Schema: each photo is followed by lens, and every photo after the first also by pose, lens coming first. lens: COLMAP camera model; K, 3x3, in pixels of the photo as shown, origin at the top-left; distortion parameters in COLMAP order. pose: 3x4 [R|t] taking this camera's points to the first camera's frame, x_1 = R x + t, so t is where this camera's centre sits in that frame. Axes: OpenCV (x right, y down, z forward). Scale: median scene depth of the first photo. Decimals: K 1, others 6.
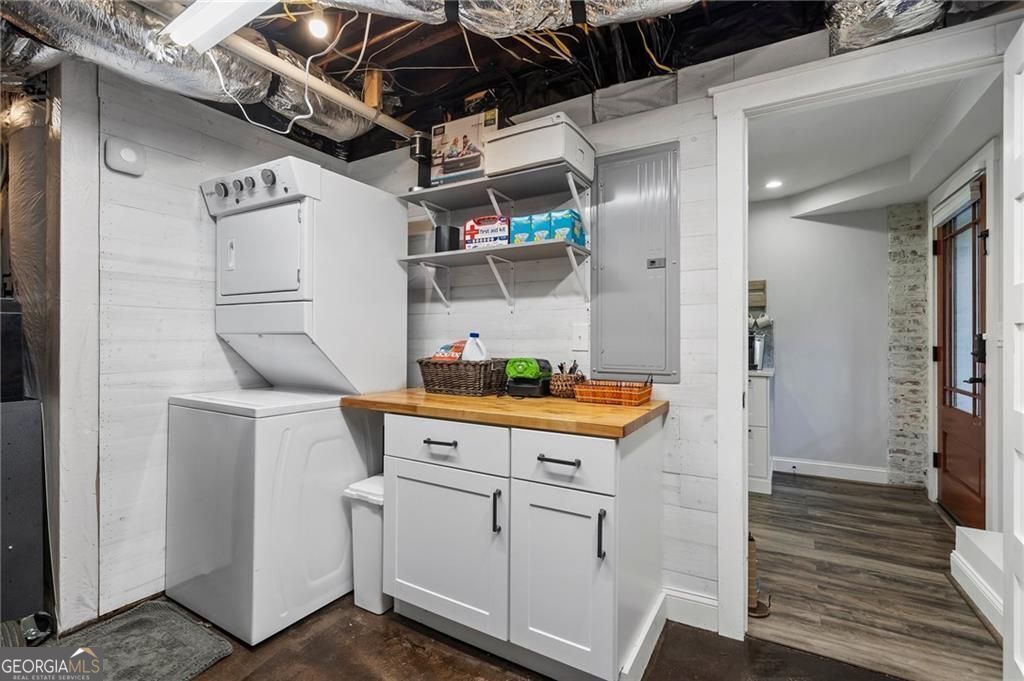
lens RADIAL K [[473.2, 0, 506.7], [0, 473.2, 326.6], [0, 0, 1]] dist [-0.001660, 0.000871]
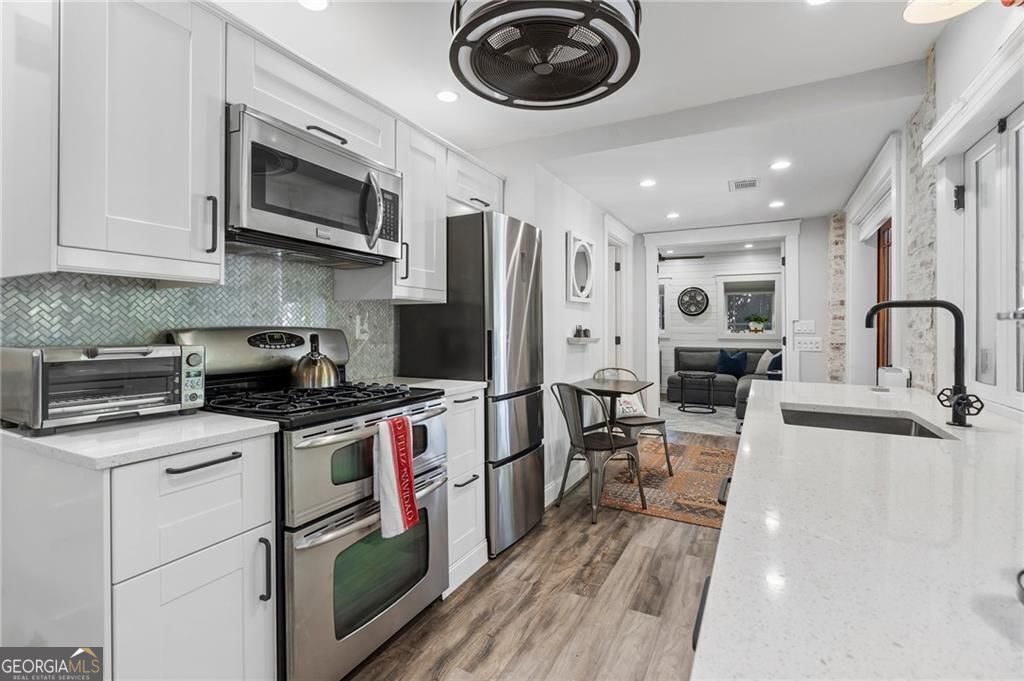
lens RADIAL K [[475.1, 0, 513.1], [0, 475.1, 329.8], [0, 0, 1]] dist [-0.001280, 0.000655]
pose [[-0.053234, -0.000913, 0.998582, -0.524290], [-0.009812, 0.999952, 0.000391, 0.018730], [-0.998534, -0.009777, -0.053241, 1.358175]]
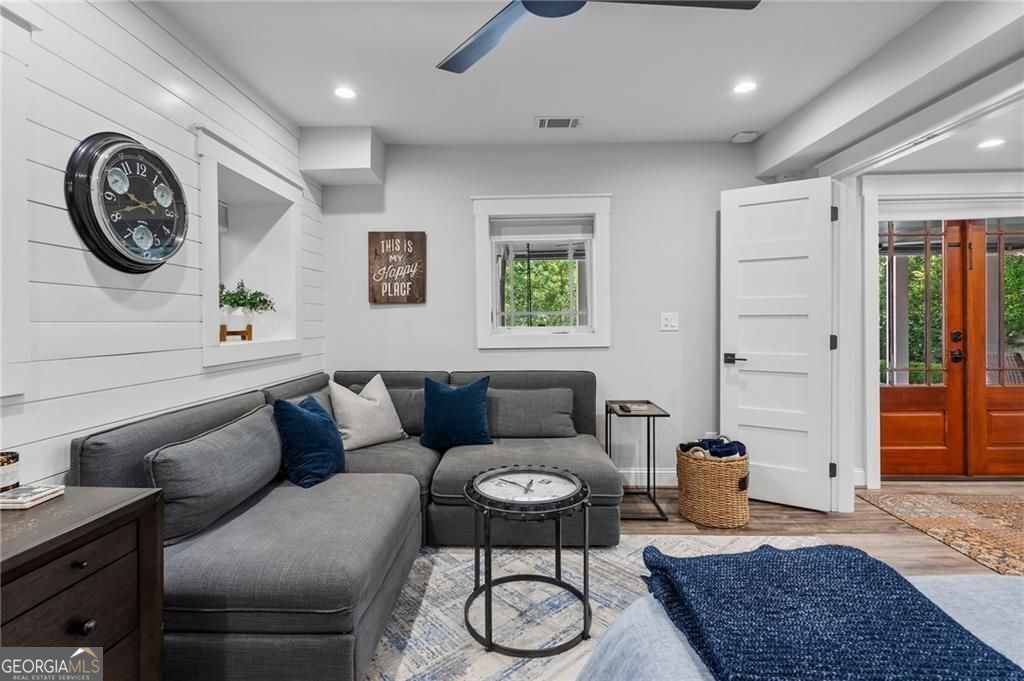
lens RADIAL K [[473.2, 0, 506.7], [0, 473.2, 326.6], [0, 0, 1]] dist [-0.001660, 0.000871]
pose [[-0.875708, 0.016690, -0.482552, 3.484155], [0.014502, 0.999861, 0.008265, -0.016207], [0.482623, 0.000240, -0.875828, 0.646191]]
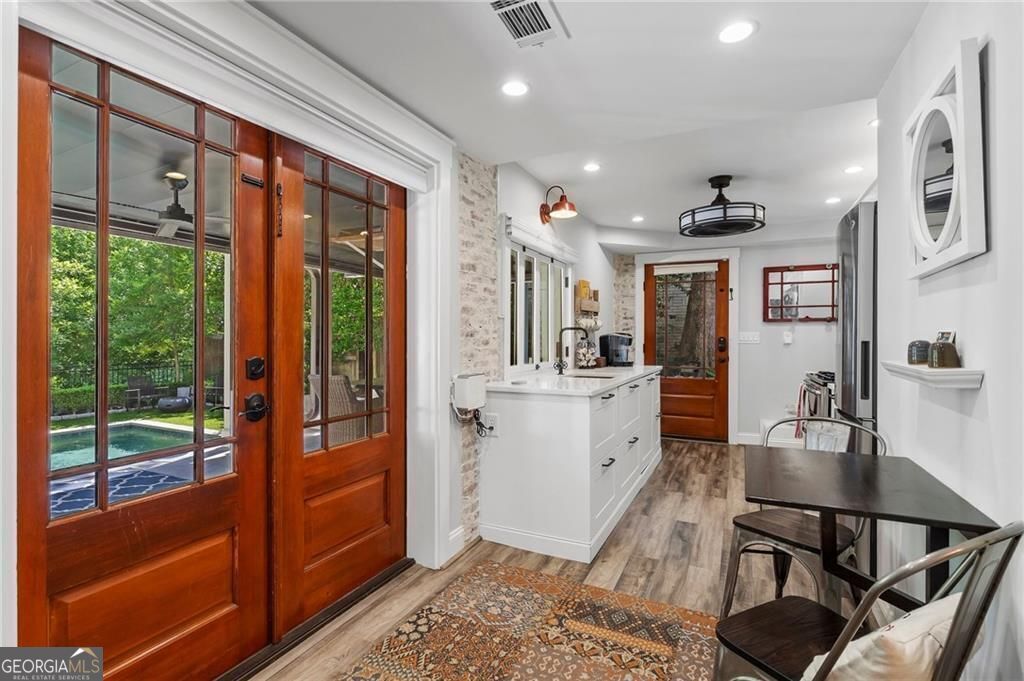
lens RADIAL K [[479.2, 0, 507.2], [0, 479.2, 336.3], [0, 0, 1]] dist [-0.000640, 0.000443]
pose [[0.080370, 0.000650, -0.996765, 2.030111], [0.002364, 0.999997, 0.000843, 0.000960], [0.996762, -0.002424, 0.080368, 0.289465]]
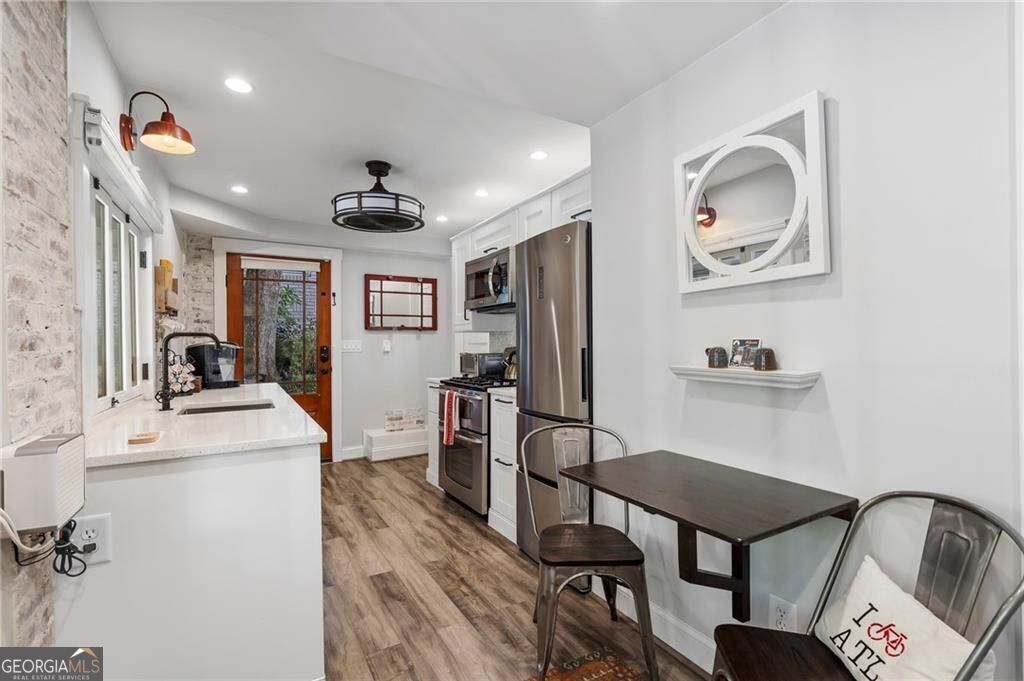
lens RADIAL K [[471.4, 0, 510.0], [0, 471.4, 346.7], [0, 0, 1]] dist [-0.001504, 0.000573]
pose [[0.870804, -0.001684, -0.491627, 1.418373], [0.007805, 0.999915, 0.010400, -0.002740], [0.491568, -0.012894, 0.870744, 0.079621]]
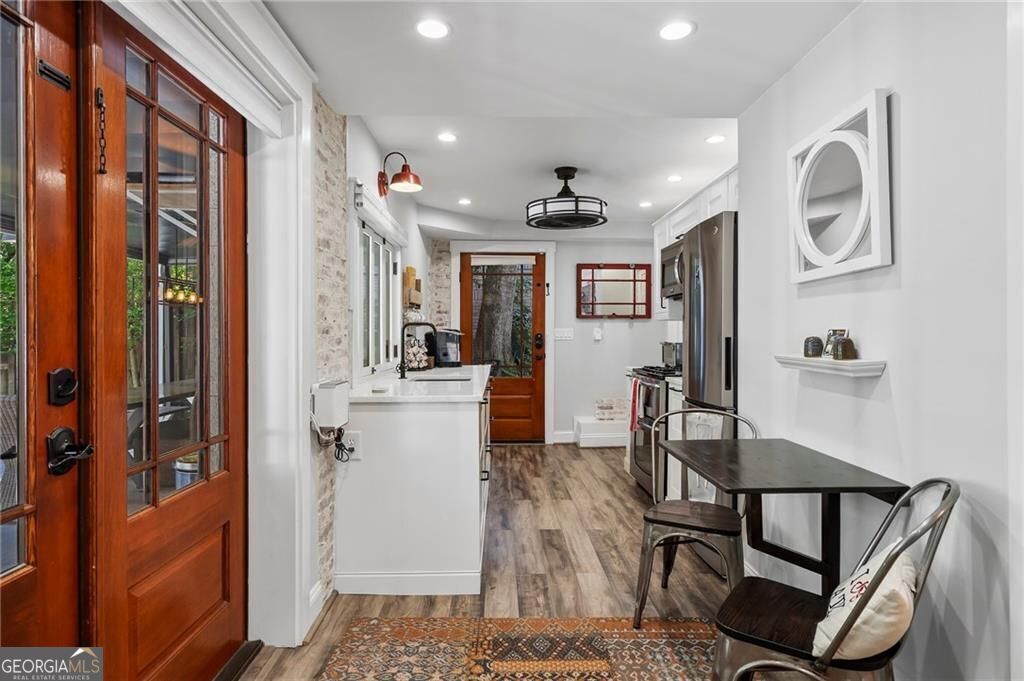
lens RADIAL K [[553.9, 0, 509.9], [0, 553.9, 334.2], [0, 0, 1]] dist [0.011121, -0.000407]
pose [[0.526661, 0.003024, -0.850070, 1.903708], [0.002138, 0.999986, 0.004882, -0.001228], [0.850072, -0.004389, 0.526647, -0.013690]]
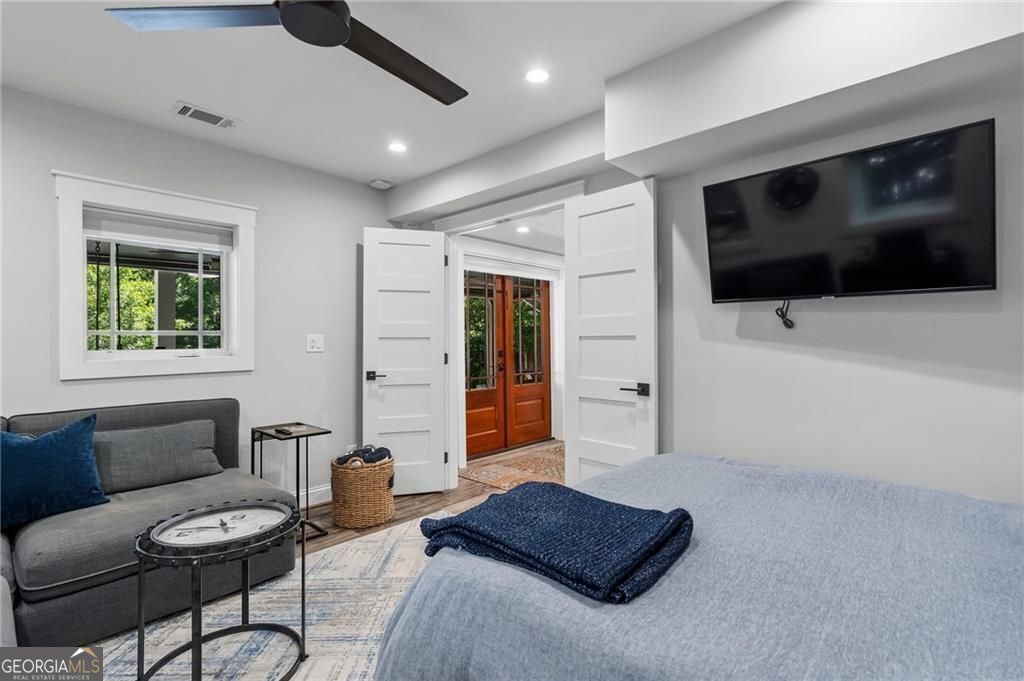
lens RADIAL K [[479.2, 0, 507.2], [0, 479.2, 336.3], [0, 0, 1]] dist [-0.000640, 0.000443]
pose [[-0.213342, -0.007579, -0.976948, 3.740123], [0.015269, 0.999822, -0.011090, -0.006088], [0.976858, -0.017283, -0.213188, 0.504072]]
